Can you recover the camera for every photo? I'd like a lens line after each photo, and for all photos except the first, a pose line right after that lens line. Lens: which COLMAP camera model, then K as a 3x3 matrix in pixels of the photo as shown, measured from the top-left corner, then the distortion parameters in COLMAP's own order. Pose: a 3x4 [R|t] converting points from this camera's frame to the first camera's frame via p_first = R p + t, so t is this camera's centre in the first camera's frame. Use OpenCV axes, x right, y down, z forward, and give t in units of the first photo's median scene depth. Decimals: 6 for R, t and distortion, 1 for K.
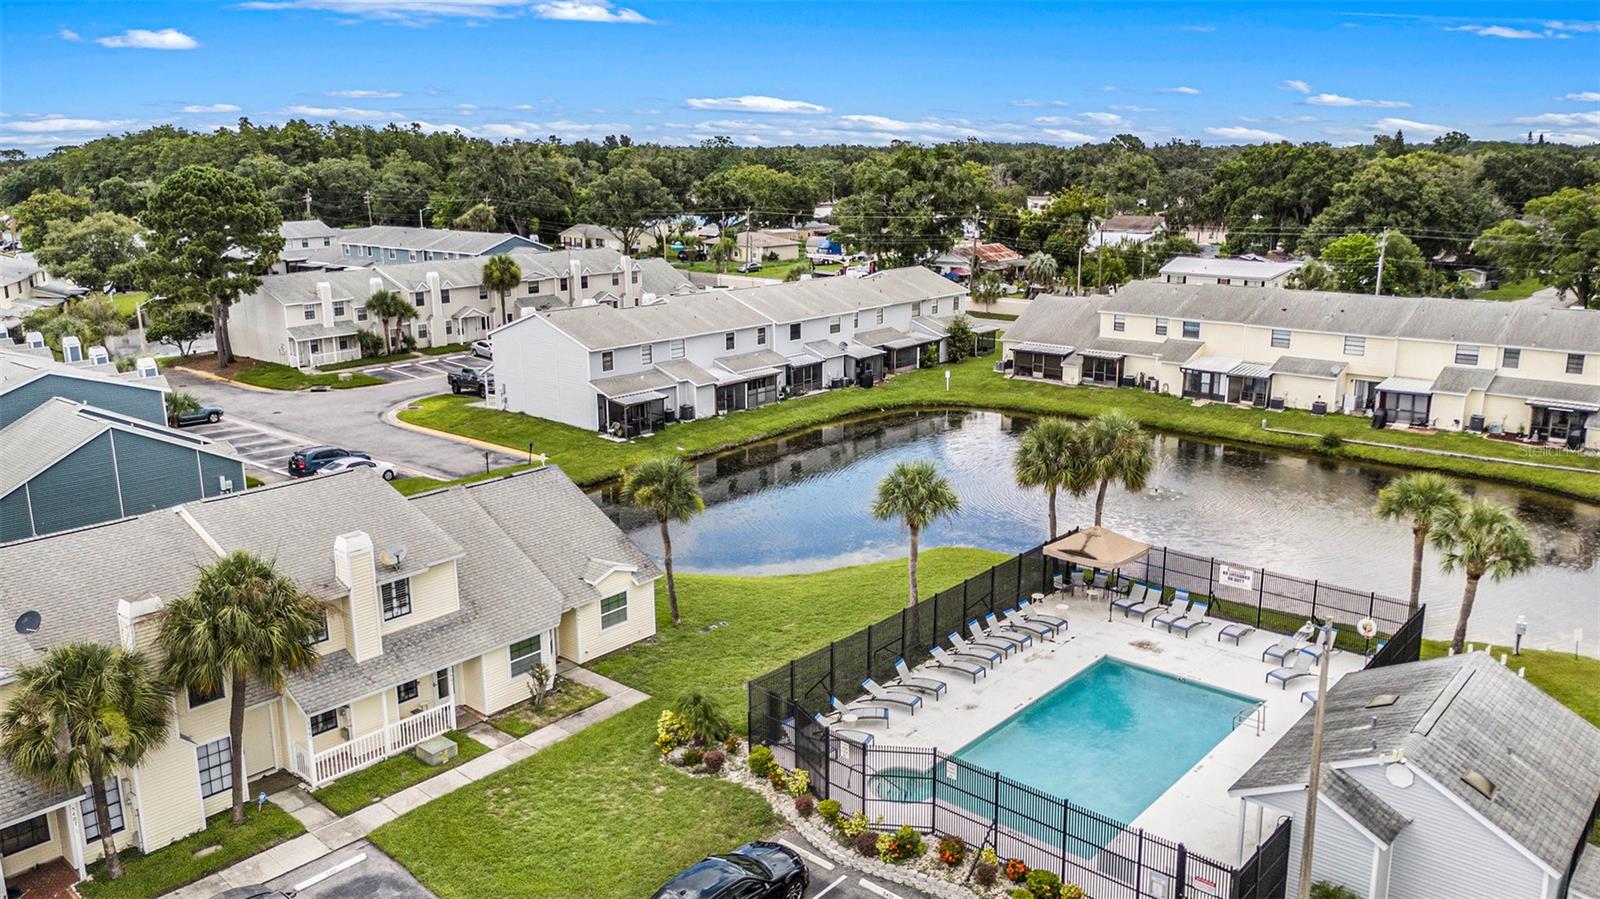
lens RADIAL K [[1192.2, 0, 800.0], [0, 1192.2, 449.5], [0, 0, 1]] dist [0.024042, 0.002567]
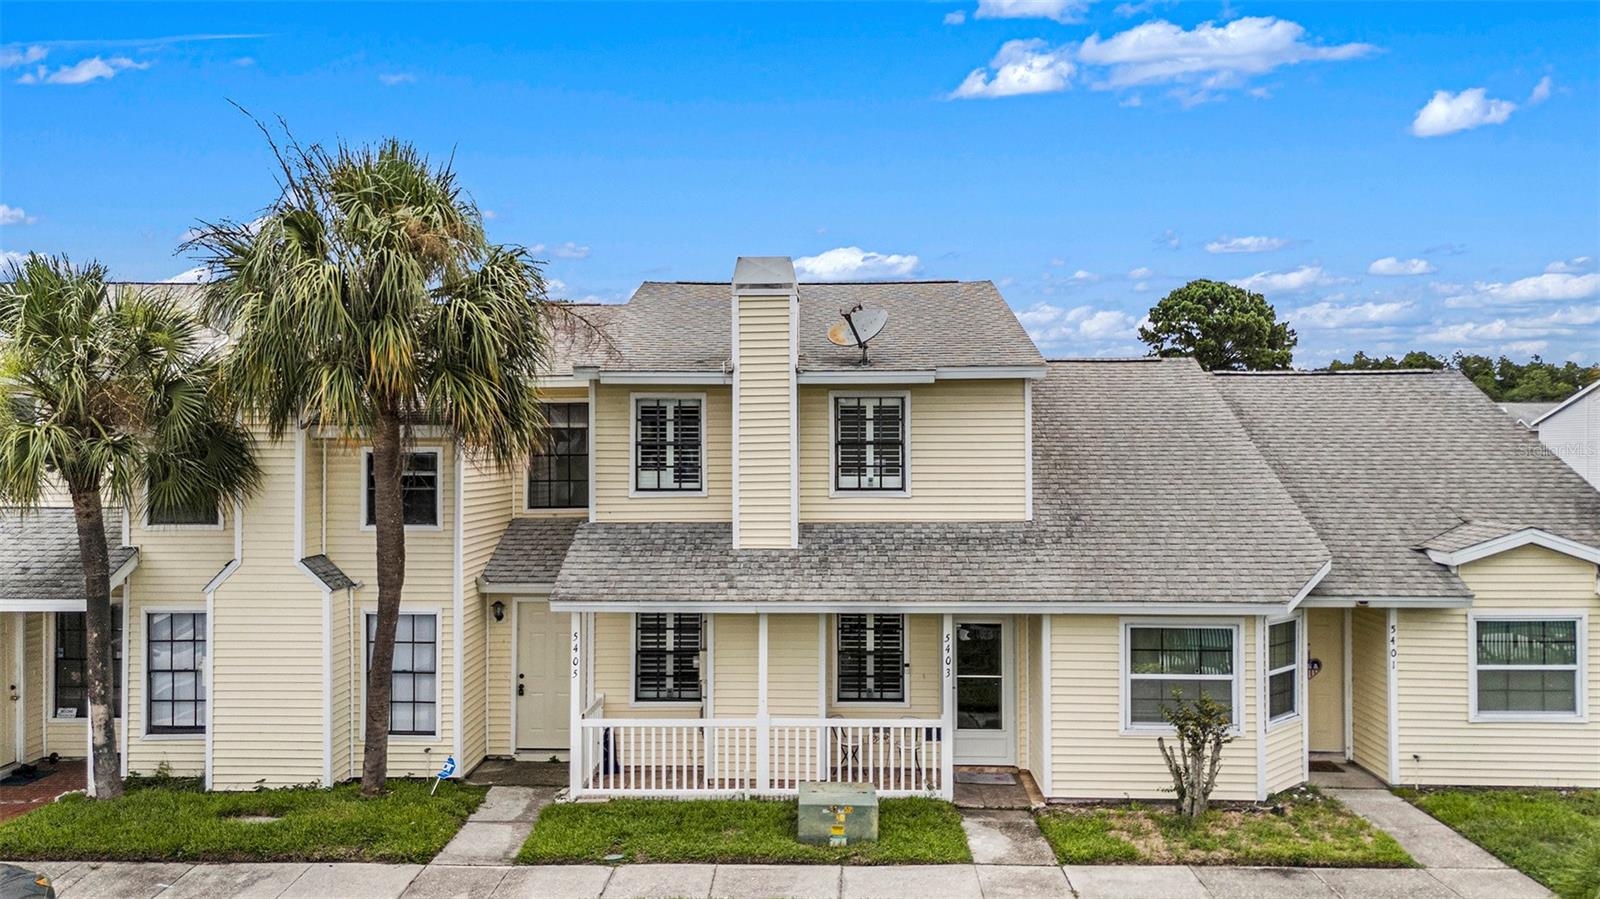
lens RADIAL K [[1192.2, 0, 800.0], [0, 1192.2, 449.5], [0, 0, 1]] dist [0.024042, 0.002567]
pose [[0.632018, 0.004139, -0.774942, -0.008954], [-0.186033, 0.971555, -0.146533, 0.087016], [0.752293, 0.236777, 0.614811, 0.321893]]
